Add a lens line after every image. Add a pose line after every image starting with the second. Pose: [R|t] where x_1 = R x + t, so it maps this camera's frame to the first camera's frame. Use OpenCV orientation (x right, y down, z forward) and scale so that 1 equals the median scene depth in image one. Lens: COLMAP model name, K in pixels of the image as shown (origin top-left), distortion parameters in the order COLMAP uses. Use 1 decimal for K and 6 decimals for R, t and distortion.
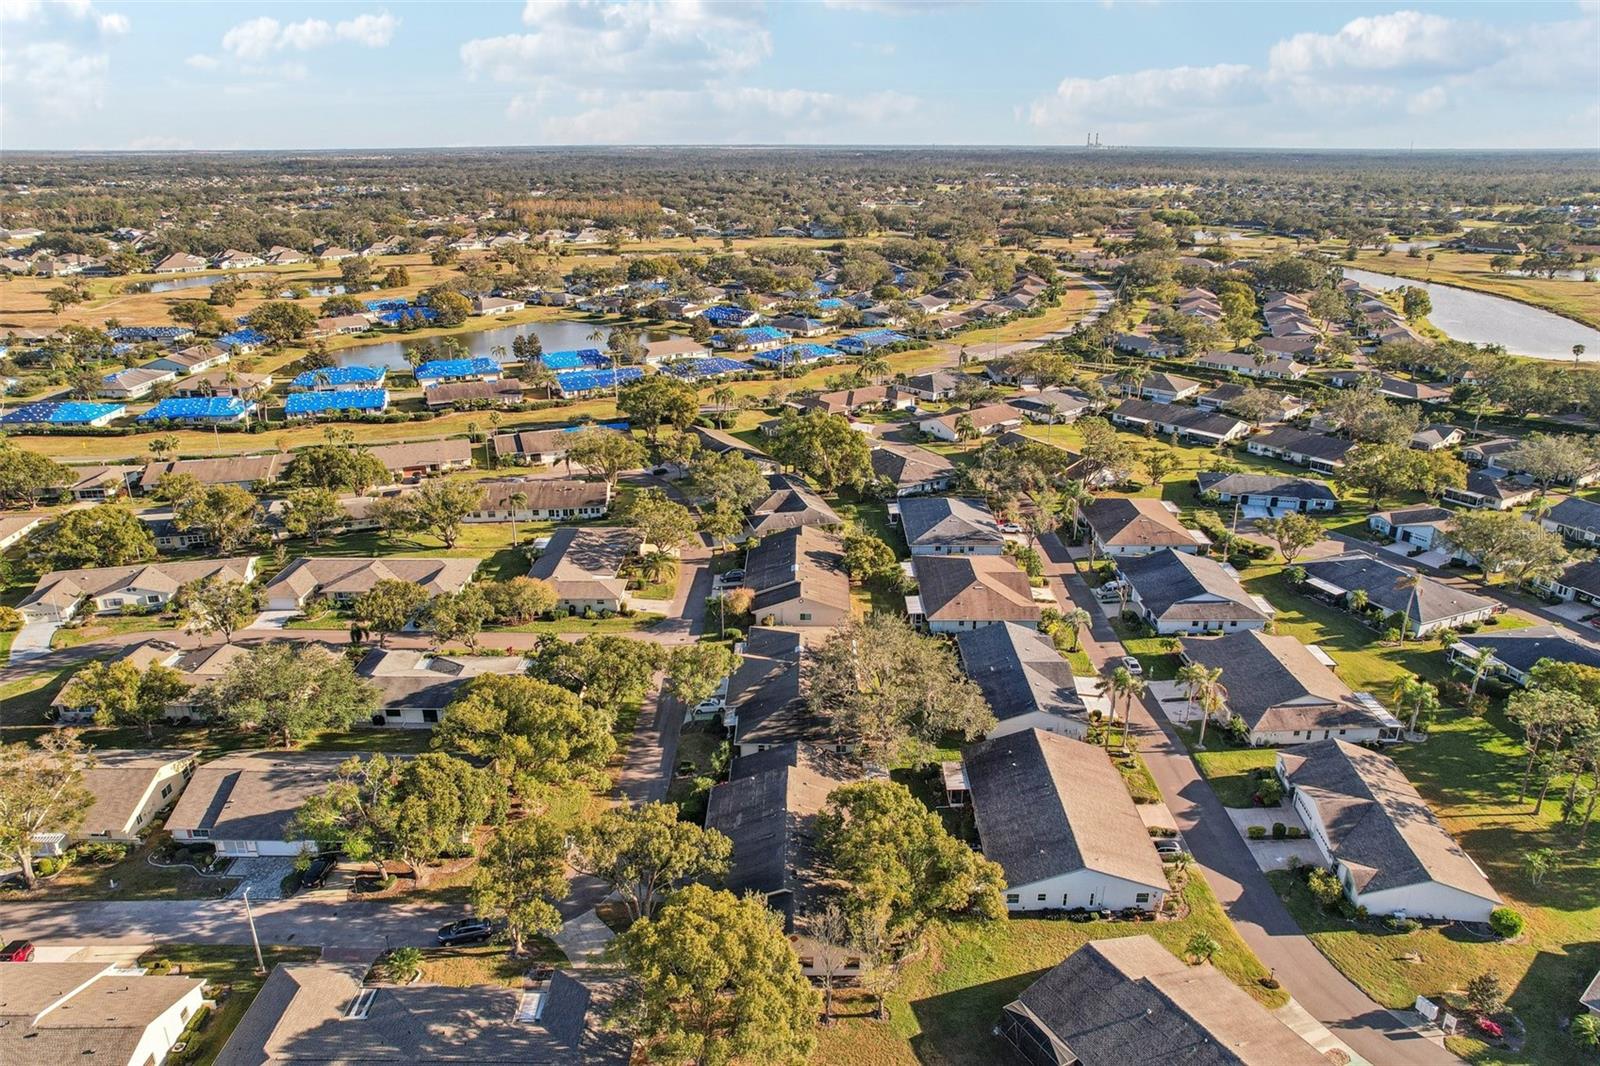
lens RADIAL K [[1074.6, 0, 772.1], [0, 1074.6, 531.9], [0, 0, 1]] dist [-0.054443, 0.060023]
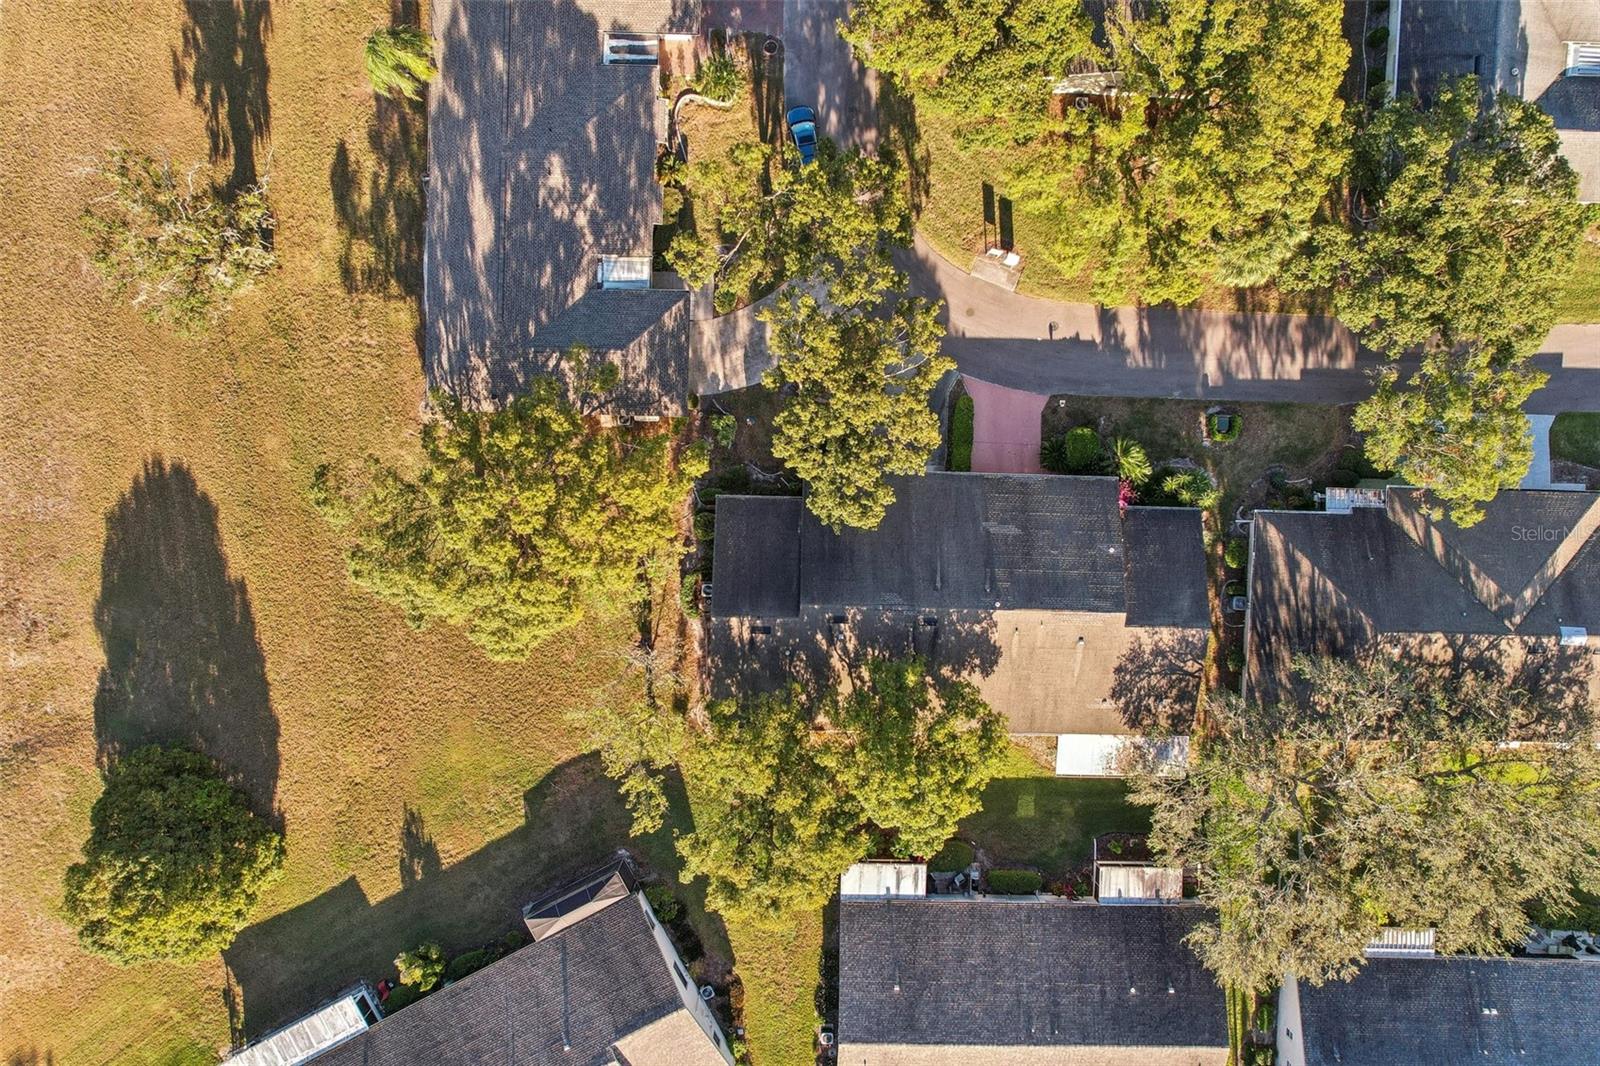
lens RADIAL K [[1045.7, 0, 780.4], [0, 1045.7, 530.4], [0, 0, 1]] dist [-0.089583, 0.085356]
pose [[0.007562, 0.998057, 0.061843, -0.030029], [-0.345992, -0.055413, 0.936600, -0.108825], [0.938207, -0.028480, 0.344901, 0.294932]]
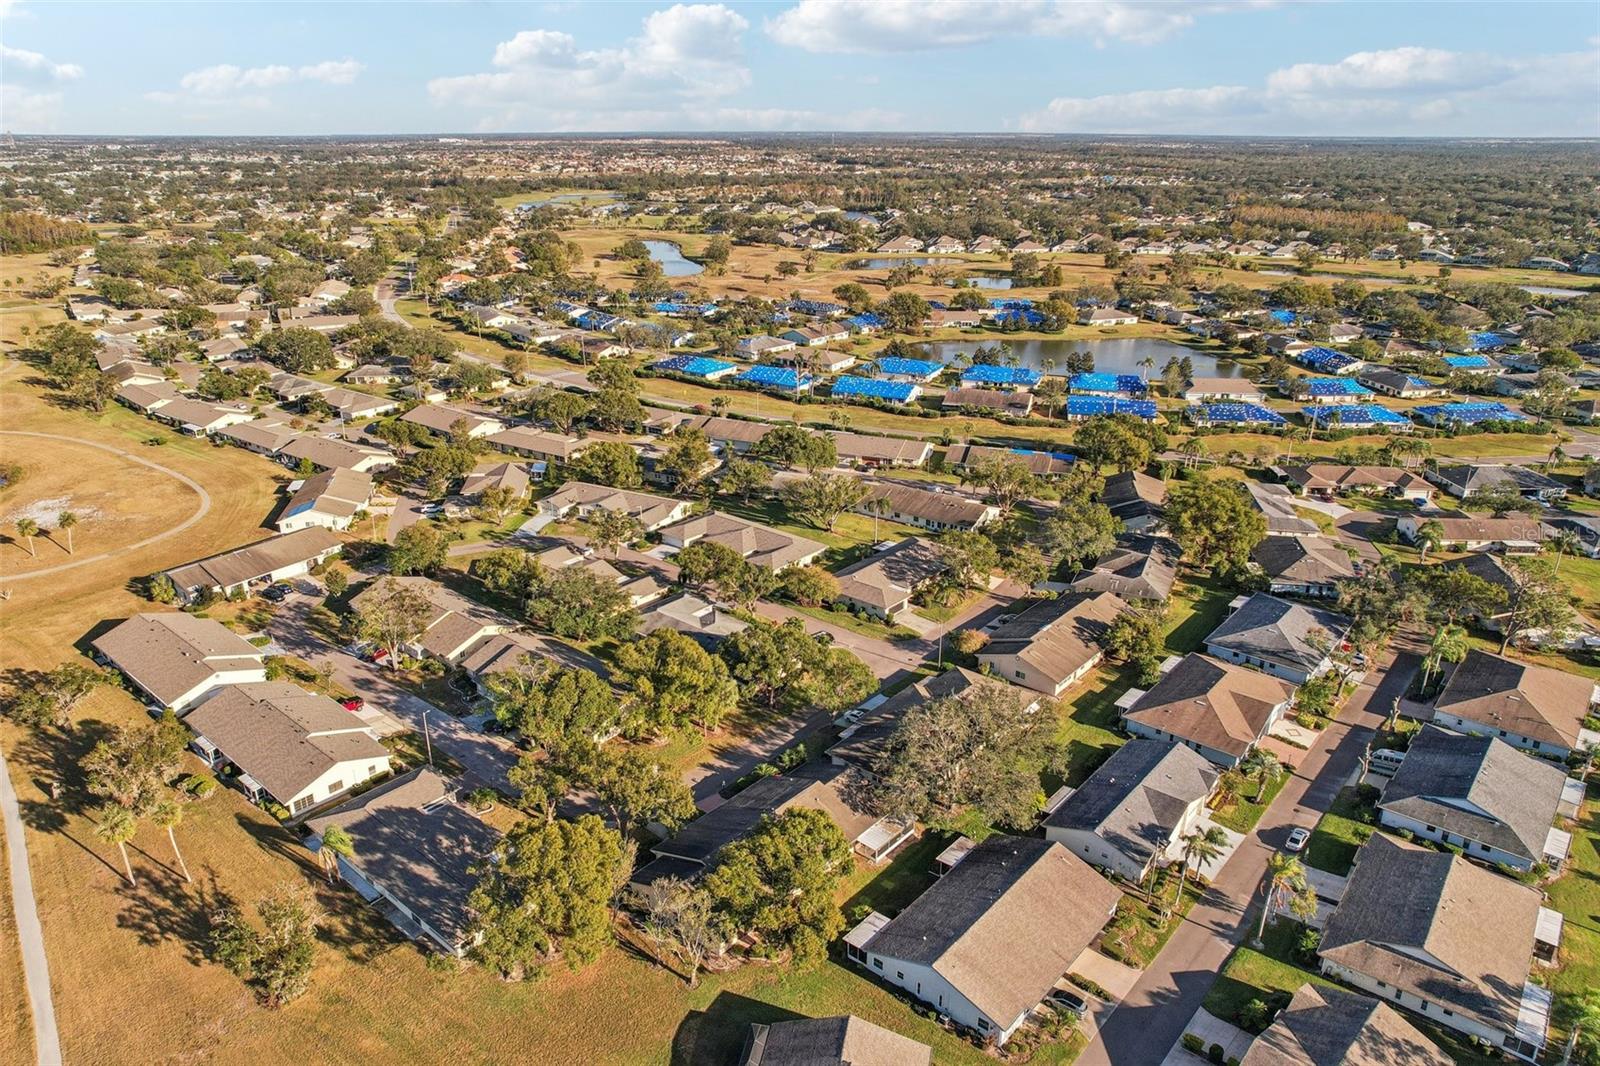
lens RADIAL K [[1074.6, 0, 772.1], [0, 1074.6, 531.9], [0, 0, 1]] dist [-0.054443, 0.060023]
pose [[0.769348, 0.229910, -0.596025, 0.272210], [-0.222779, 0.970981, 0.086982, -0.056885], [0.598727, 0.065863, 0.798241, 0.025370]]
